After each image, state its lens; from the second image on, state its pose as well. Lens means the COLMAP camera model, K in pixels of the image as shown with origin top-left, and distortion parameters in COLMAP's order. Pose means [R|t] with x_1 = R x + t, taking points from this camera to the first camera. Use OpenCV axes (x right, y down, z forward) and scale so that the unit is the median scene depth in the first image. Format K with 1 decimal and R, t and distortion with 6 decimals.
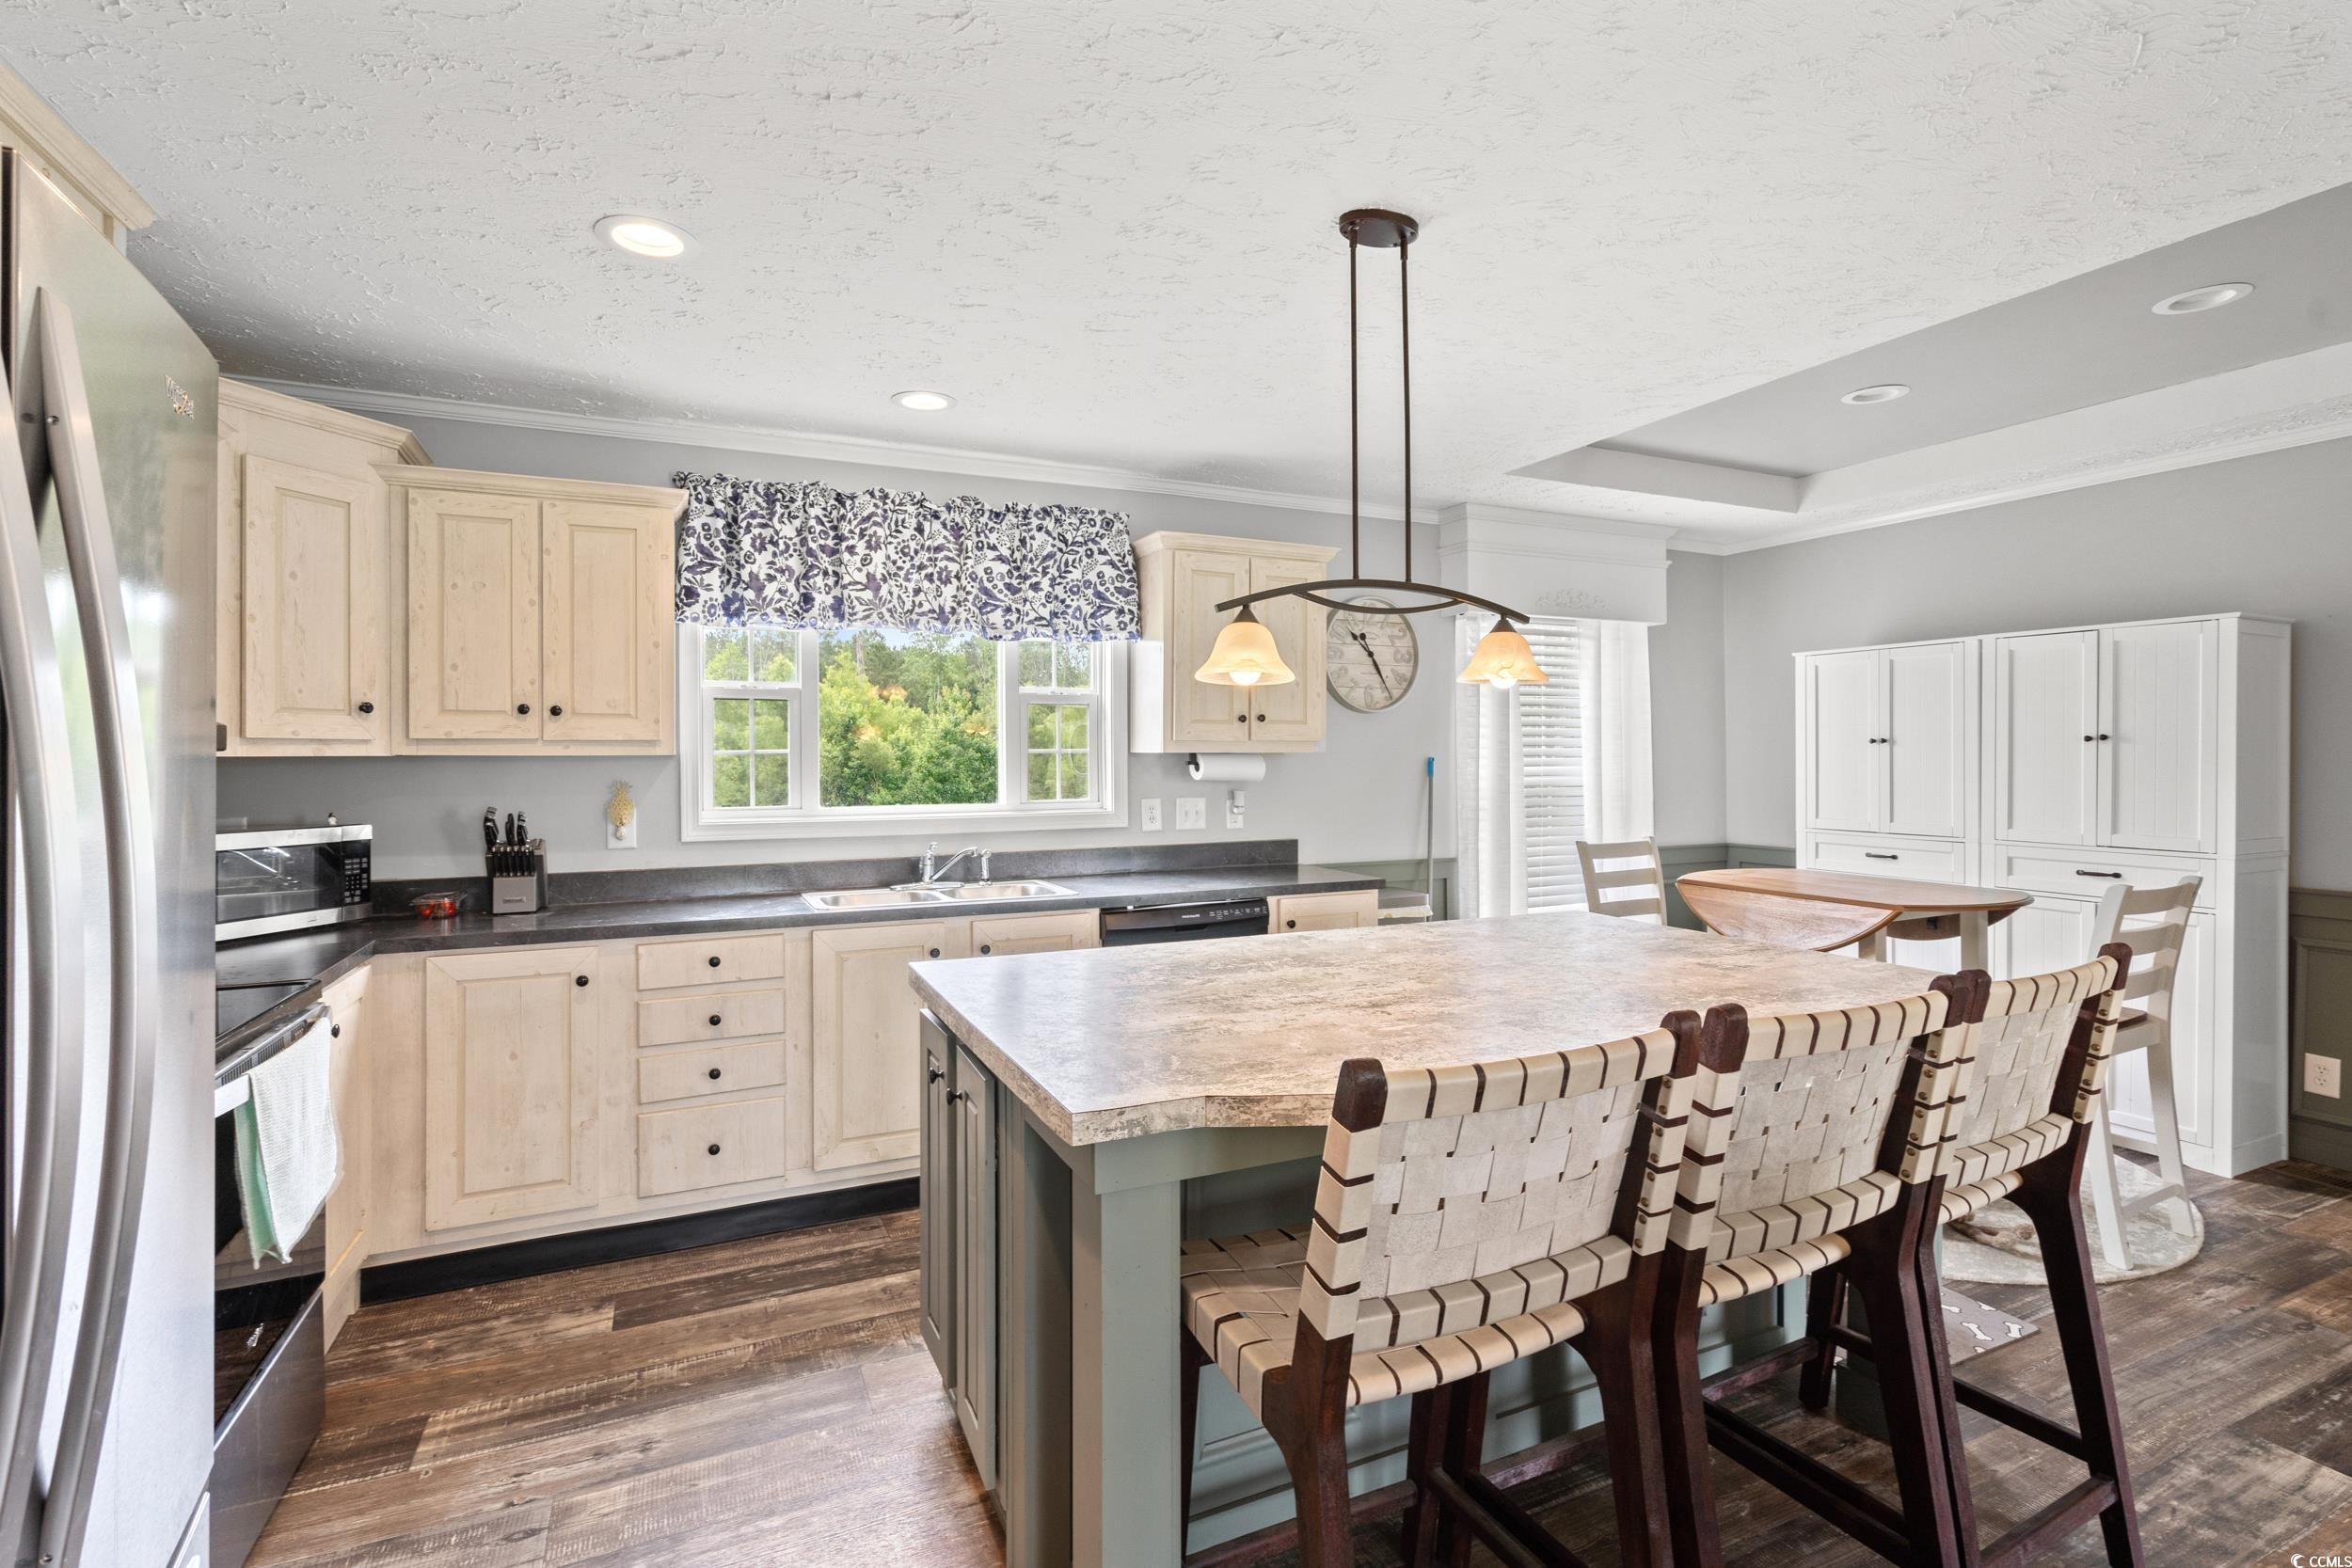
lens RADIAL K [[1073.8, 0, 1171.3], [0, 1073.8, 753.3], [0, 0, 1]] dist [0.000622, 0.001322]
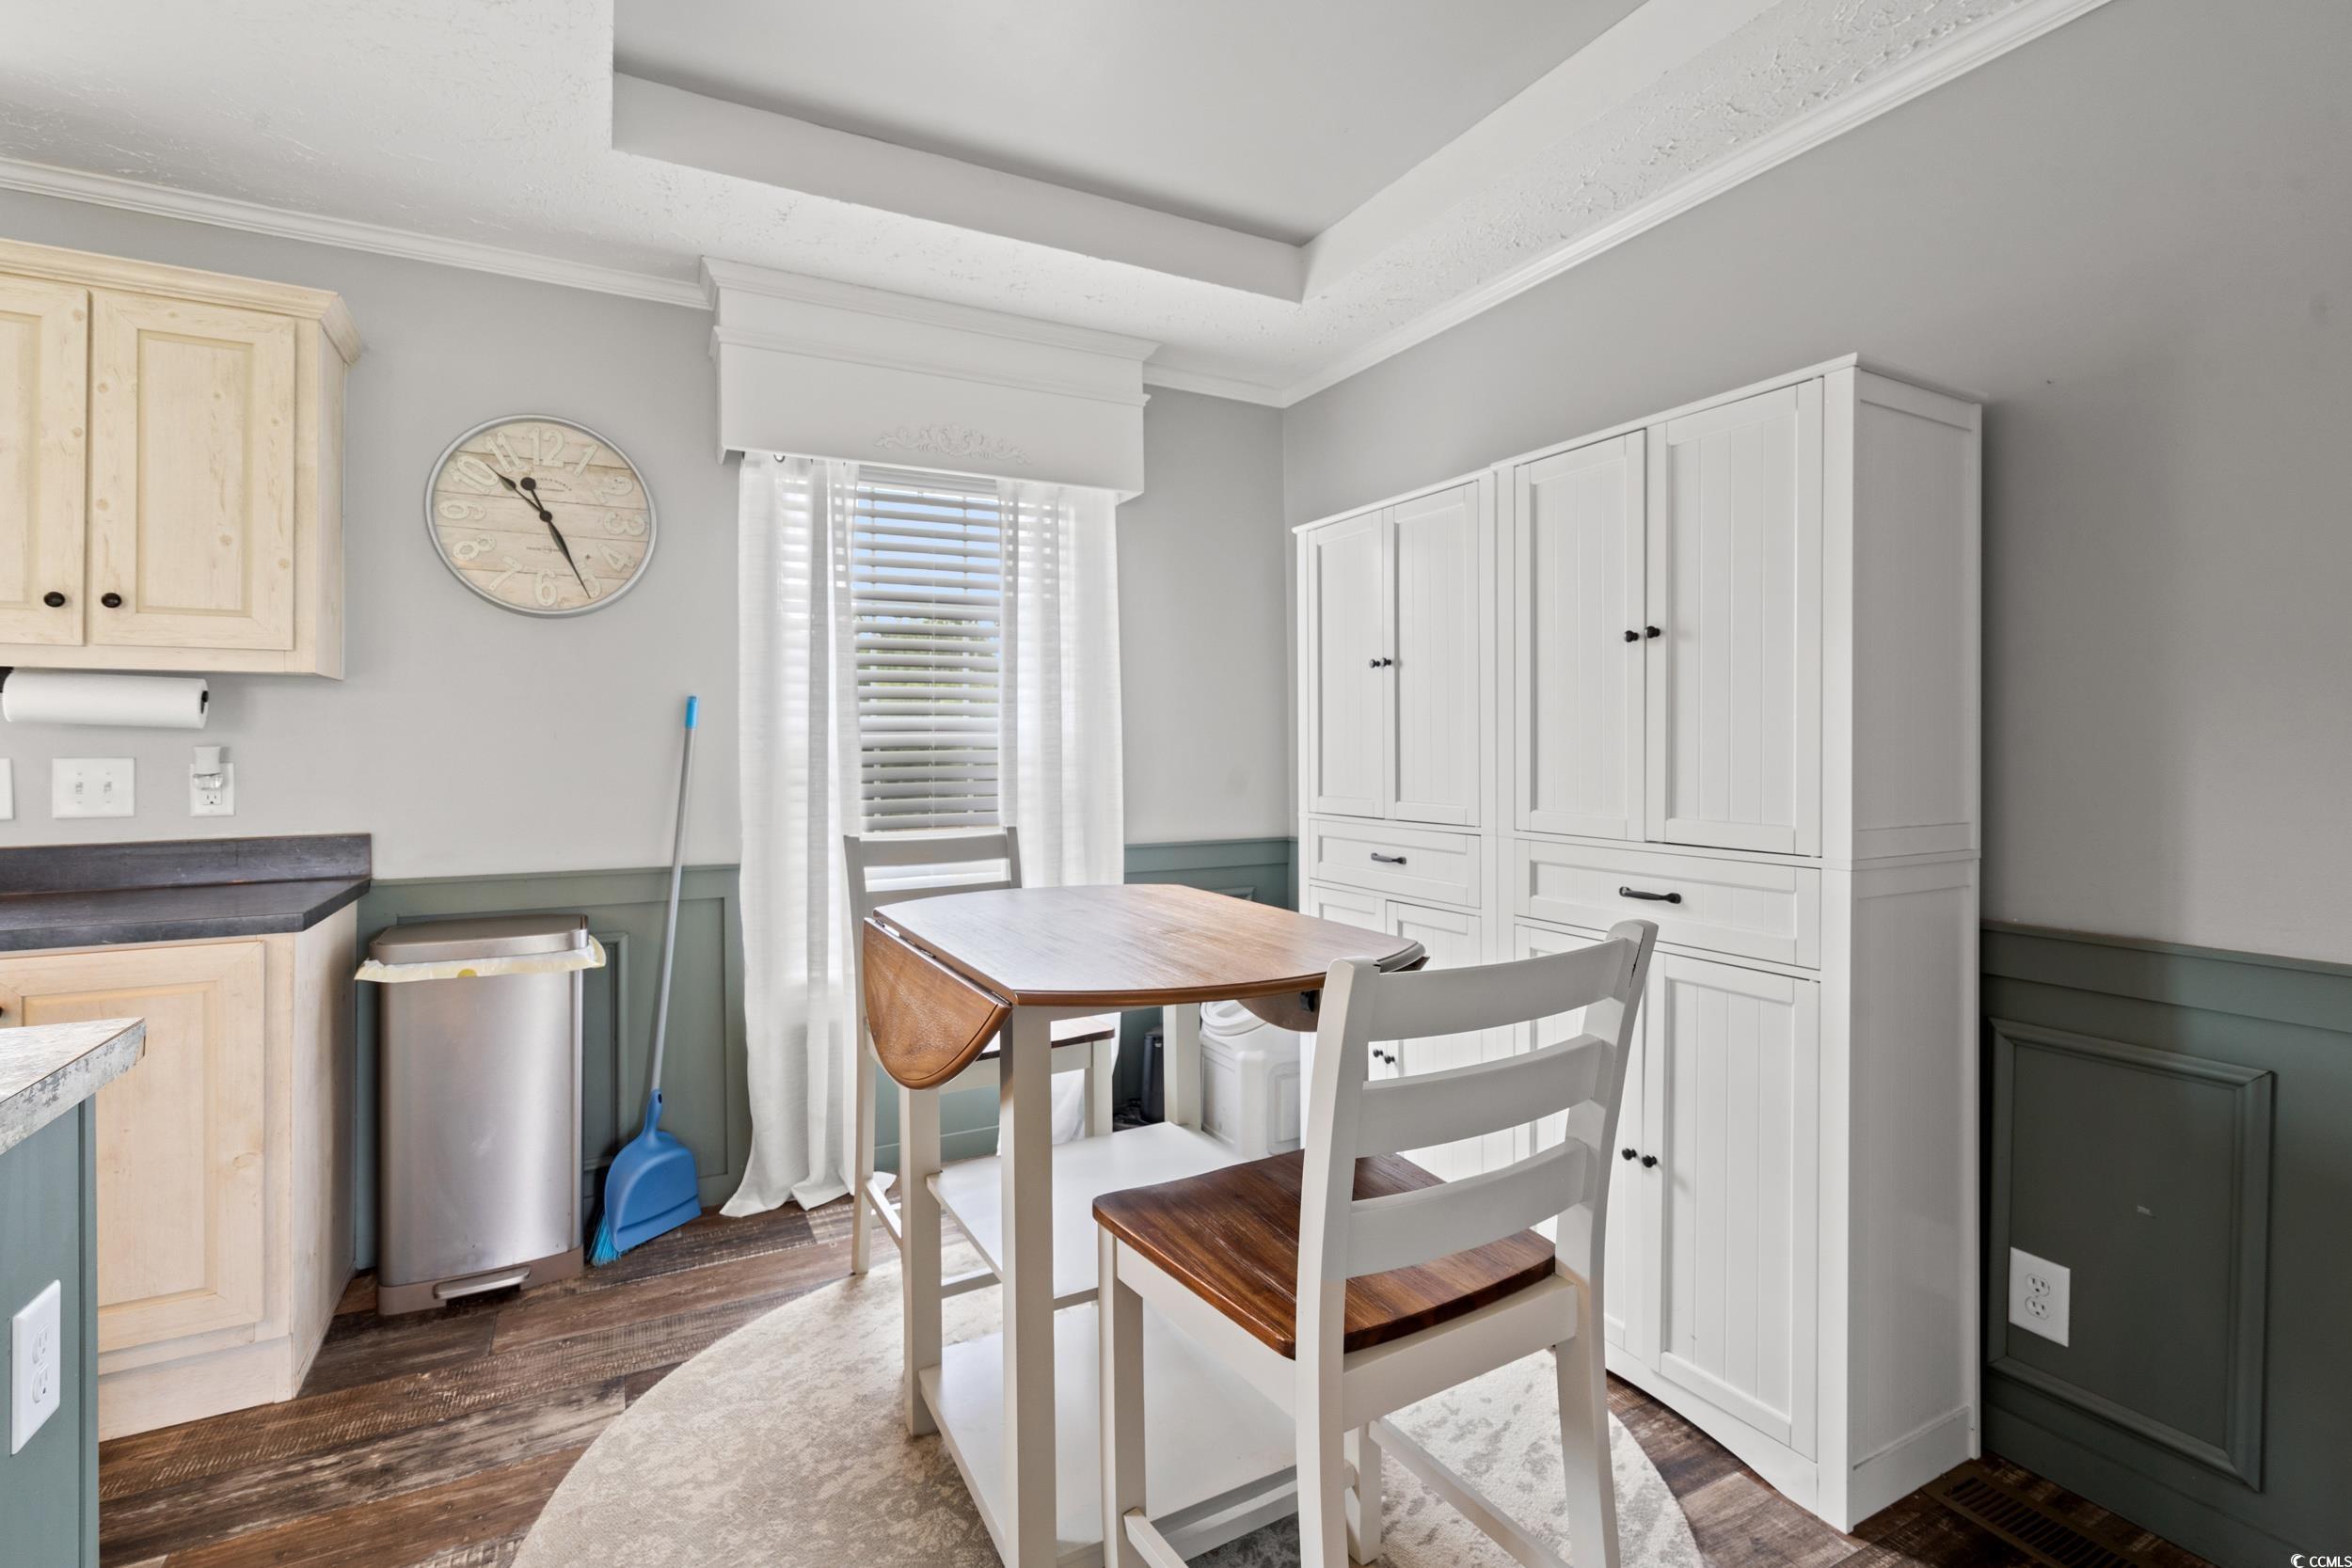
lens RADIAL K [[1081.5, 0, 1172.9], [0, 1081.5, 739.5], [0, 0, 1]] dist [-0.001901, 0.000206]
pose [[0.998809, -0.000017, 0.048795, 0.587072], [0.000327, 0.999980, -0.006335, 0.038794], [-0.048793, 0.006344, 0.998789, 0.471776]]
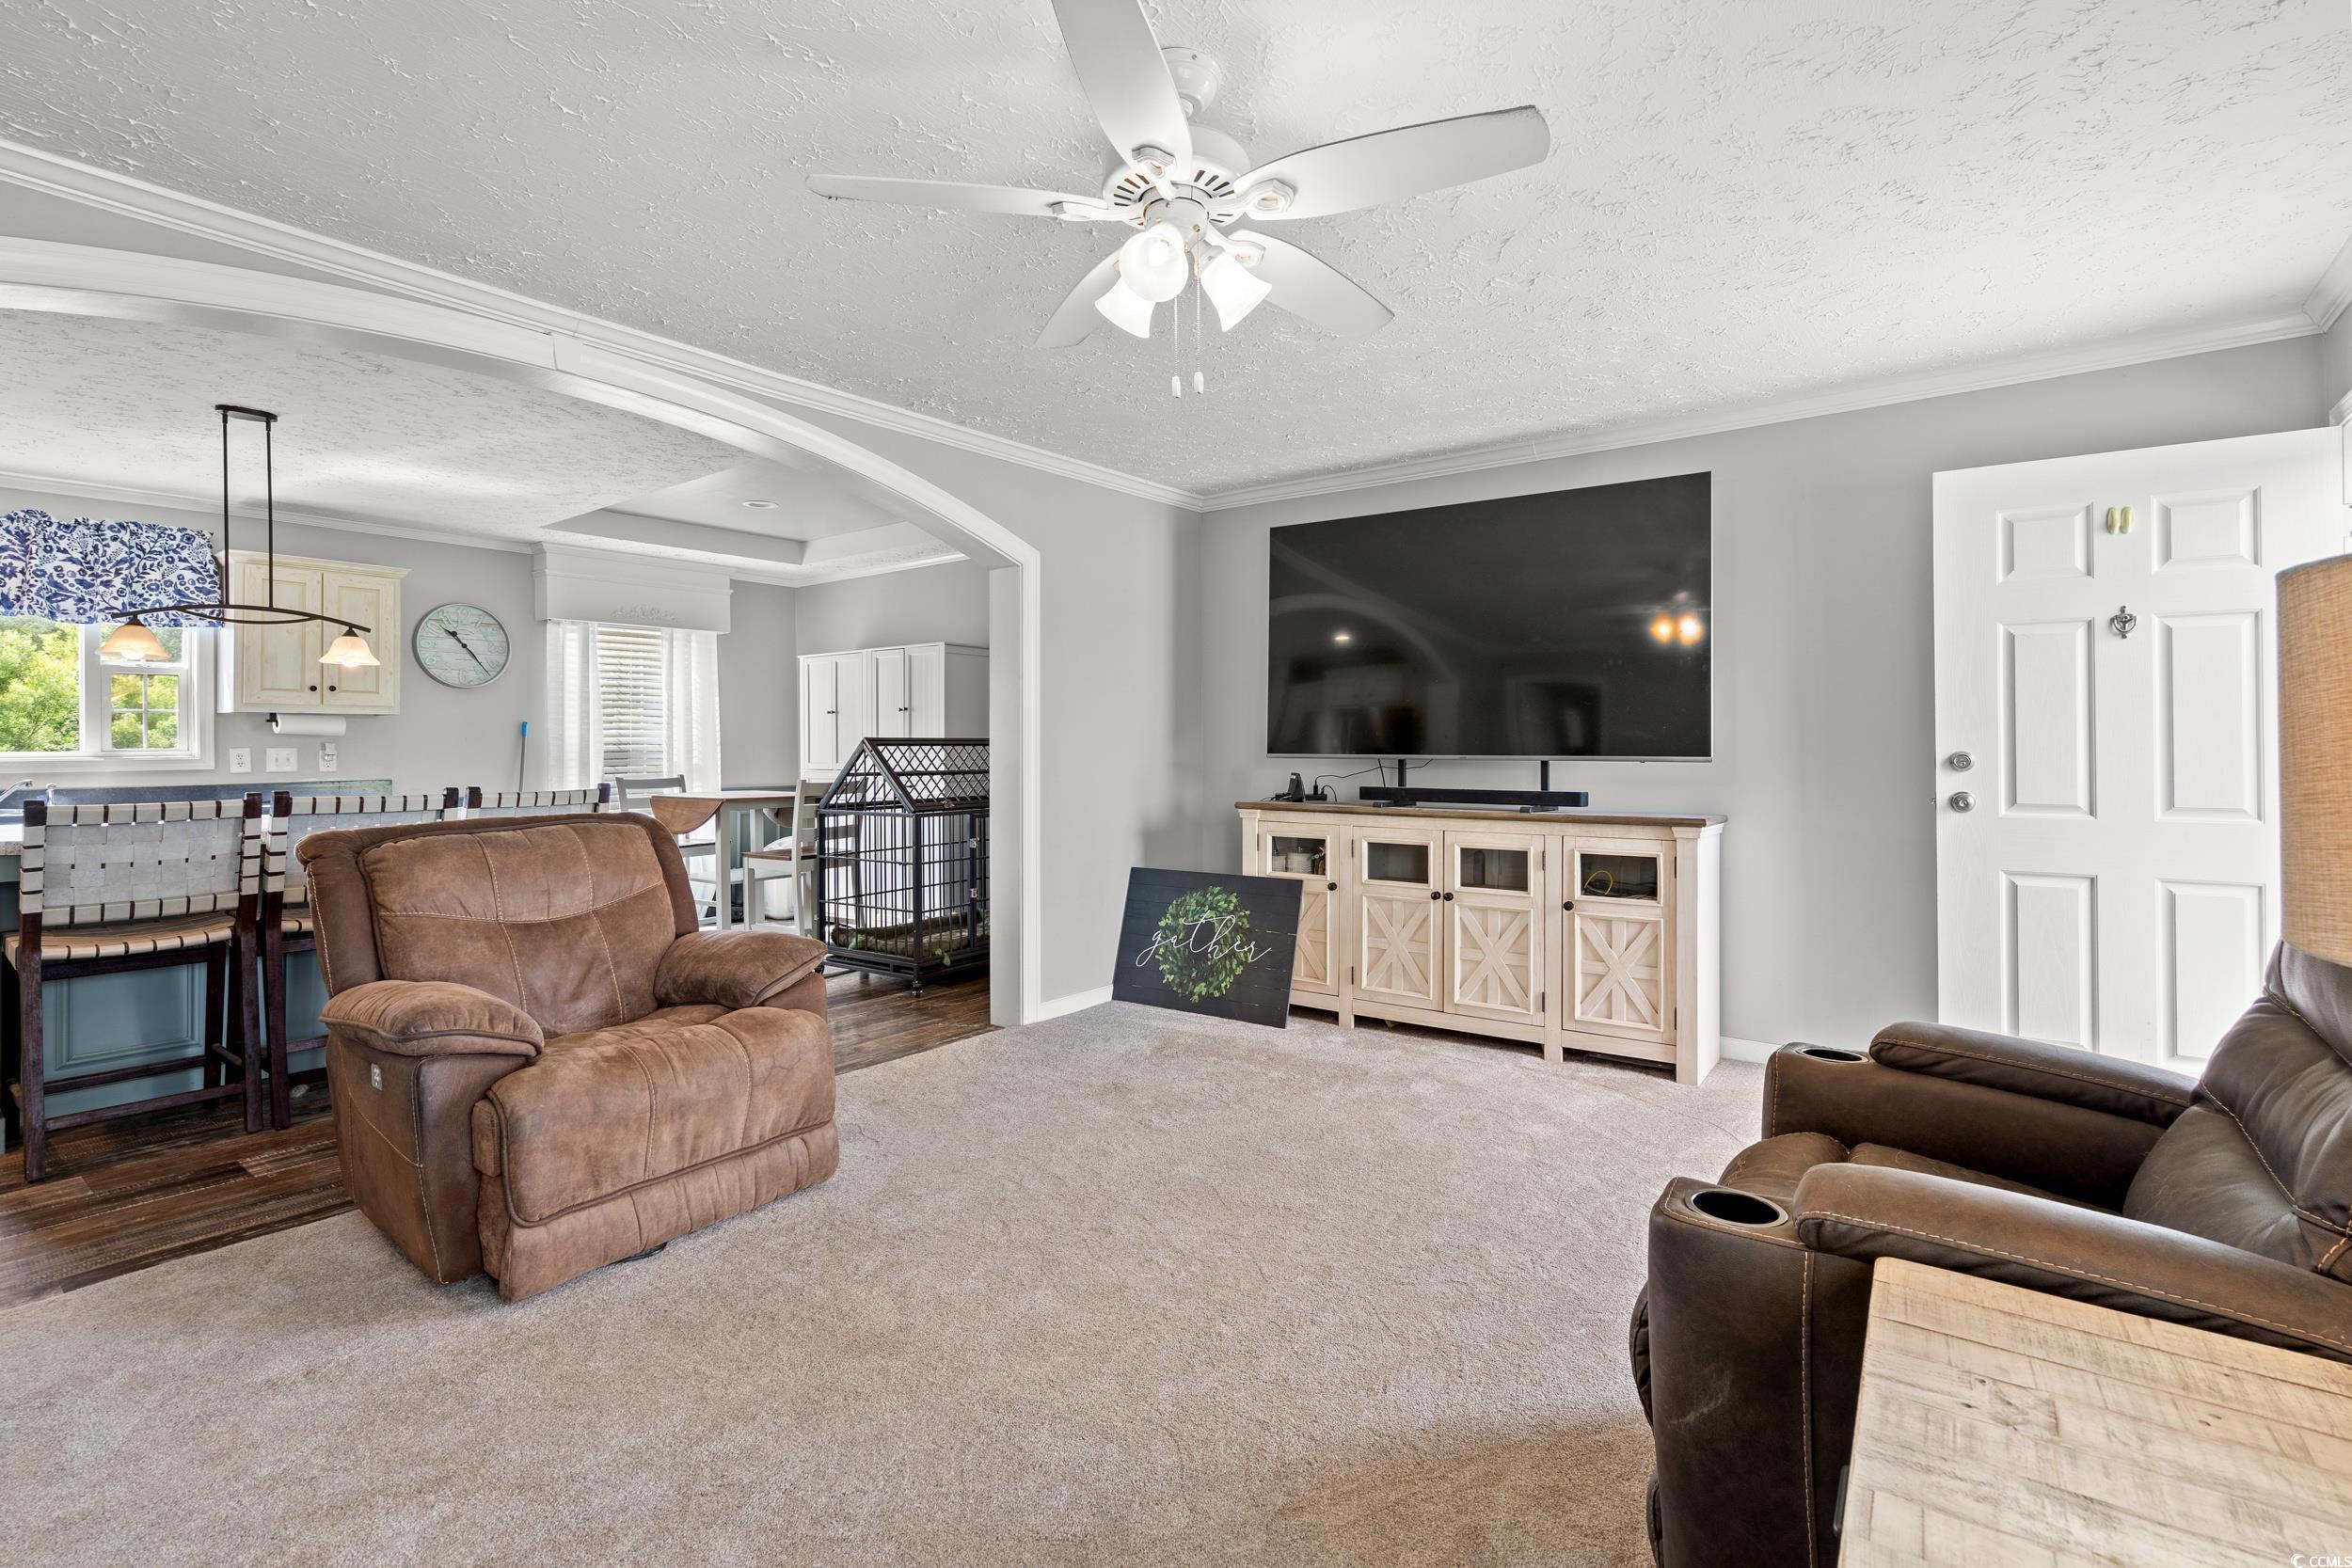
lens RADIAL K [[1081.5, 0, 1172.9], [0, 1081.5, 739.5], [0, 0, 1]] dist [-0.001901, 0.000206]
pose [[0.886159, 0.000575, 0.463381, 0.411637], [0.003183, 0.999968, -0.007329, 0.048239], [-0.463370, 0.007970, 0.886129, -0.760272]]
